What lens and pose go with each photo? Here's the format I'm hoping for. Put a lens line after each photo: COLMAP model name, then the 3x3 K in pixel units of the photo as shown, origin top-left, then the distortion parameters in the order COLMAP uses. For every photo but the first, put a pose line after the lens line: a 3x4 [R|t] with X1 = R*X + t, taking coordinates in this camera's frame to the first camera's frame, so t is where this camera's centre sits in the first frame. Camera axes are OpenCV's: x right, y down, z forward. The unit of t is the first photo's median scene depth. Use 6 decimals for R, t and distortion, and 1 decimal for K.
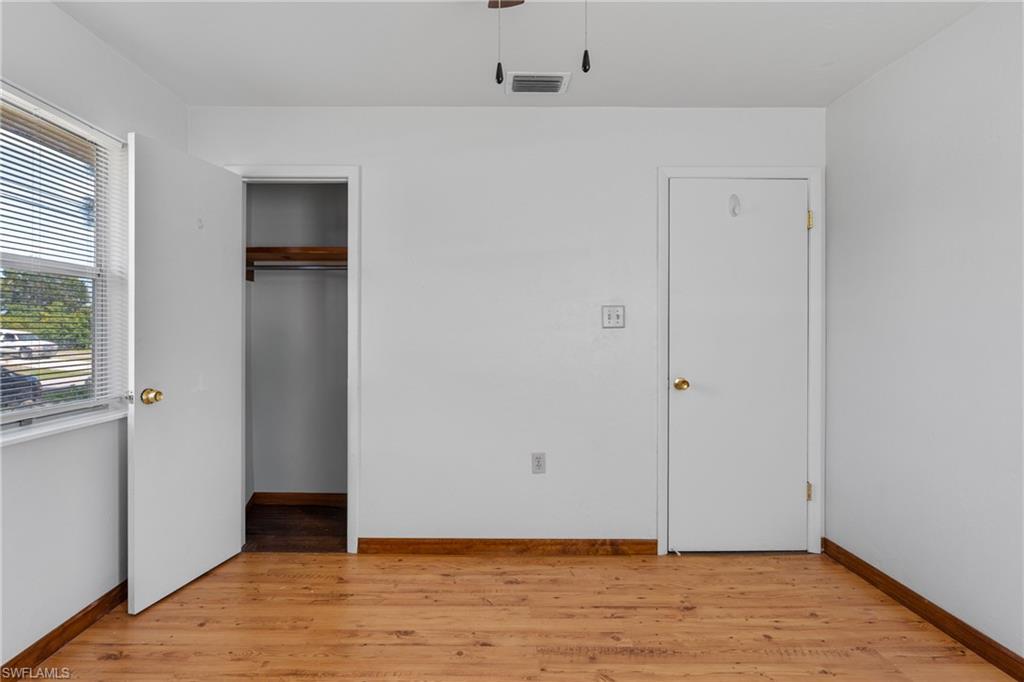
lens RADIAL K [[461.9, 0, 514.6], [0, 461.9, 339.3], [0, 0, 1]] dist [-0.001474, 0.000979]
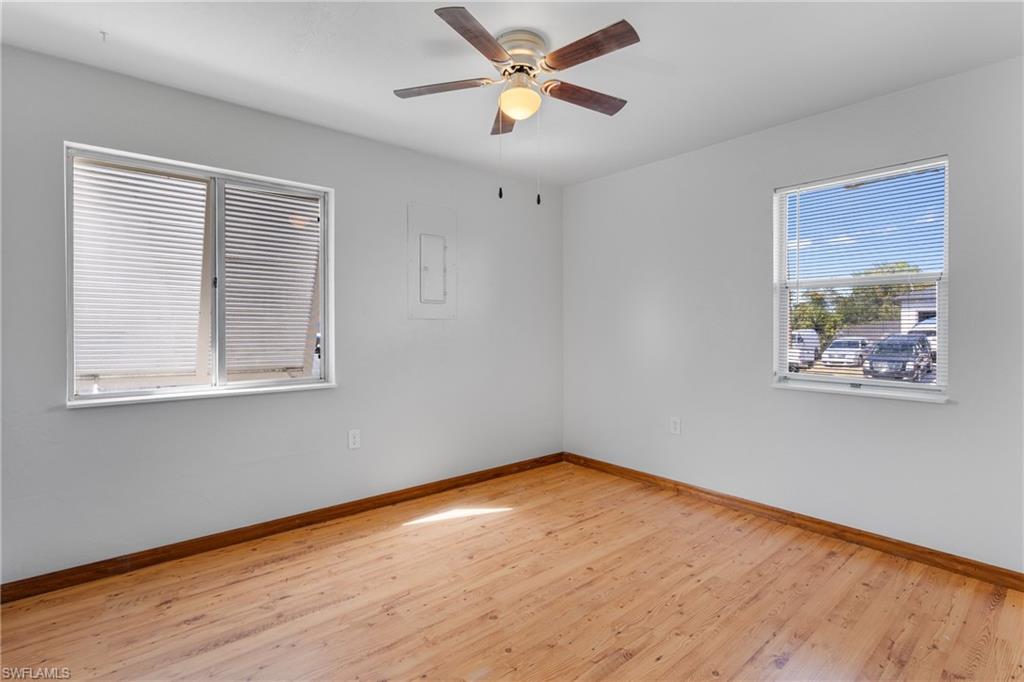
lens RADIAL K [[461.9, 0, 514.6], [0, 461.9, 339.3], [0, 0, 1]] dist [-0.001474, 0.000979]
pose [[-0.785040, 0.009552, -0.619372, 0.706987], [-0.006614, 0.999695, 0.023800, -0.007795], [0.619410, 0.022781, -0.784737, 1.352529]]
